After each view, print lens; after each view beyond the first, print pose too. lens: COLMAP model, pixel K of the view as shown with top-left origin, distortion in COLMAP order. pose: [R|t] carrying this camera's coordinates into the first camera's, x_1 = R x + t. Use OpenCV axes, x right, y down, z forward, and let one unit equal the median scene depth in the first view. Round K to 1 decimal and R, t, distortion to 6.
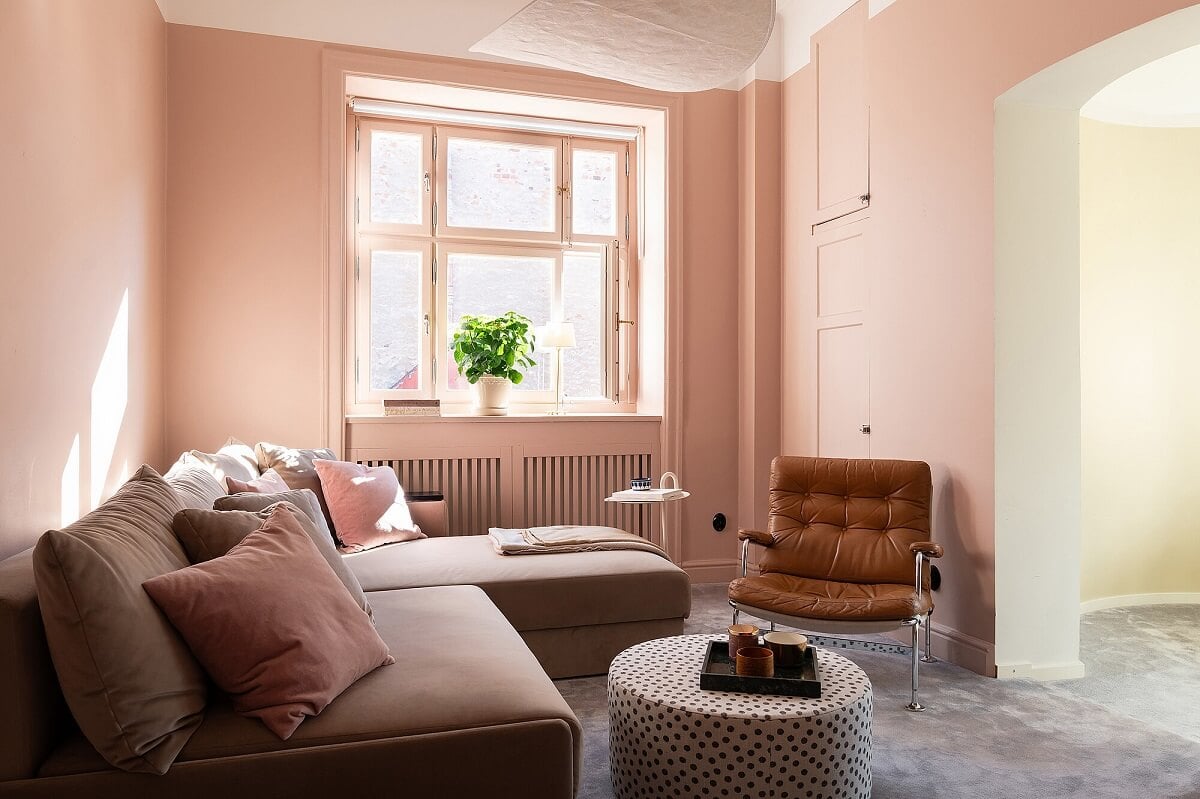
lens RADIAL K [[773.9, 0, 563.9], [0, 773.9, 387.6], [0, 0, 1]] dist [-0.003622, -0.000634]
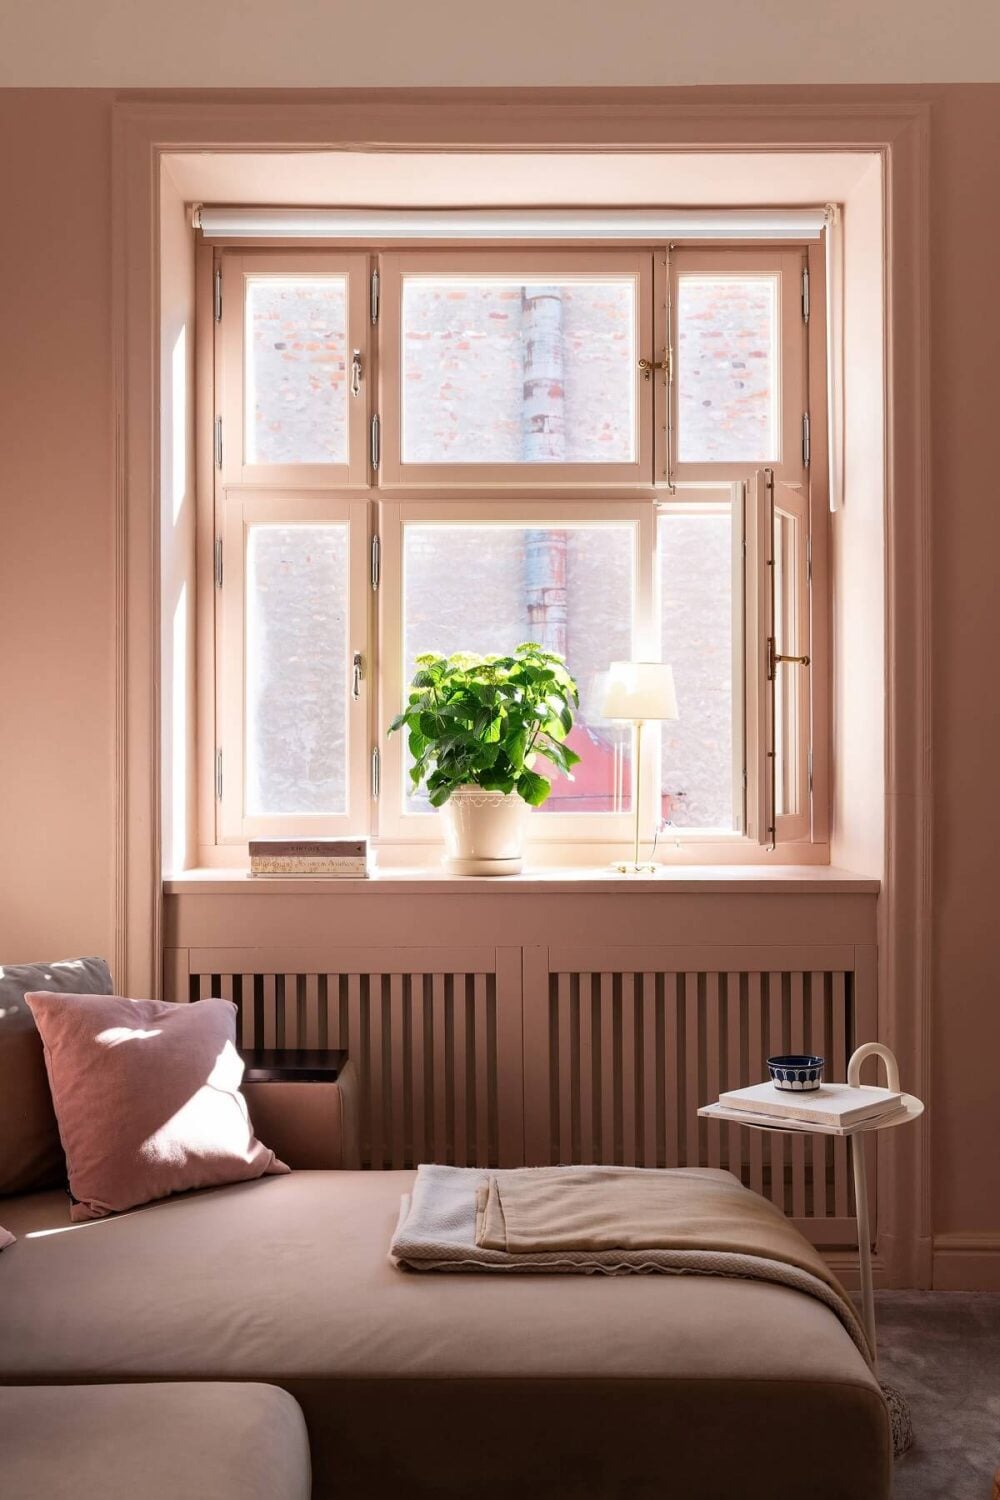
lens RADIAL K [[1262.9, 0, 485.1], [0, 1262.9, 756.3], [0, 0, 1]] dist [0.002130, 0.007344]
pose [[0.966662, -0.008417, -0.255917, 0.099248], [0.009250, 0.999955, 0.002053, -0.035479], [0.255888, -0.004351, 0.966697, 0.294479]]
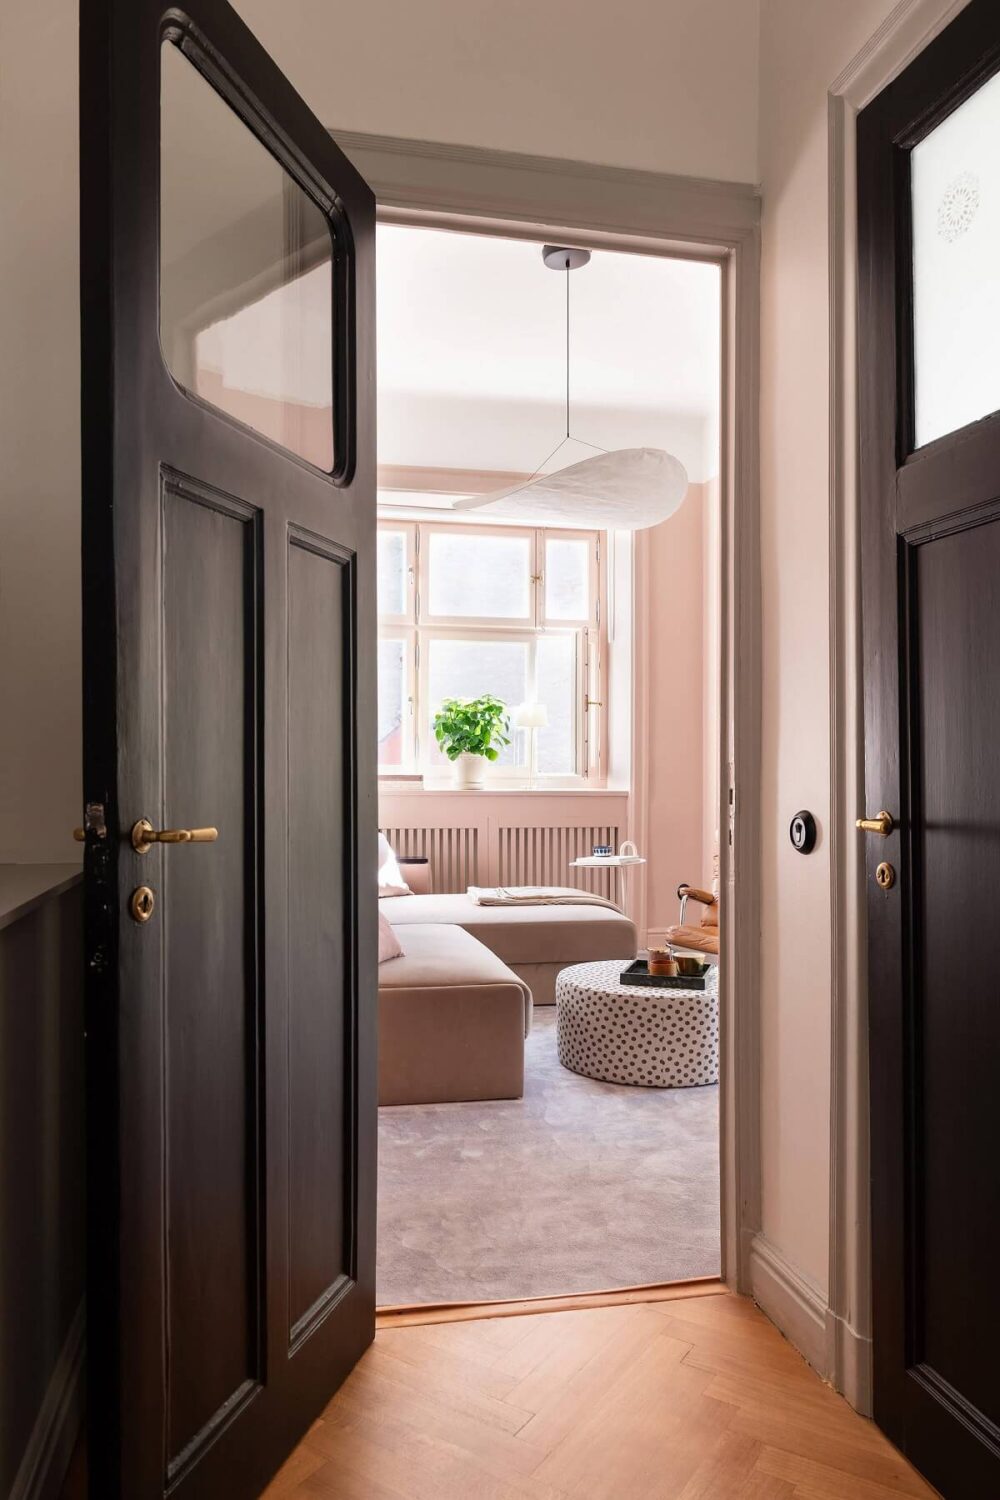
lens RADIAL K [[967.4, 0, 442.1], [0, 967.4, 752.4], [0, 0, 1]] dist [-0.003622, -0.000634]
pose [[0.993051, 0.001934, -0.117670, 0.029428], [-0.002585, 0.999982, -0.005377, -0.009442], [0.117658, 0.005644, 0.993038, -0.372280]]
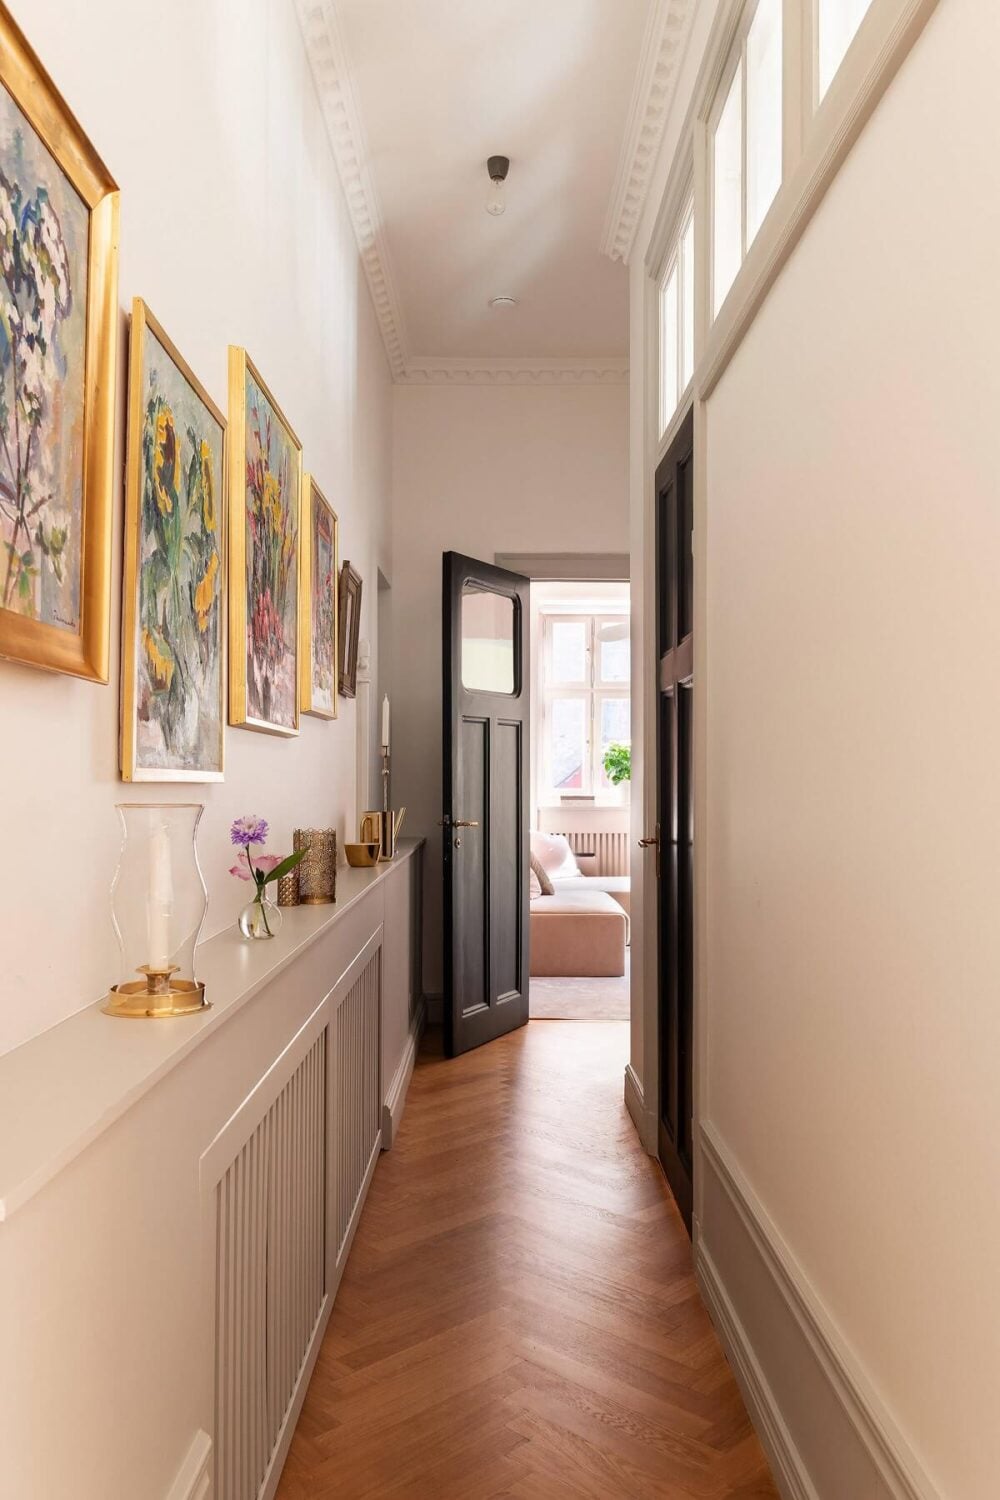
lens RADIAL K [[1133.6, 0, 499.0], [0, 1133.6, 775.0], [0, 0, 1]] dist [0.002606, 0.003124]
pose [[0.959973, 0.002781, -0.280080, 0.300410], [0.000524, 0.999931, 0.011724, -0.054465], [0.280094, -0.011402, 0.959905, -1.278720]]
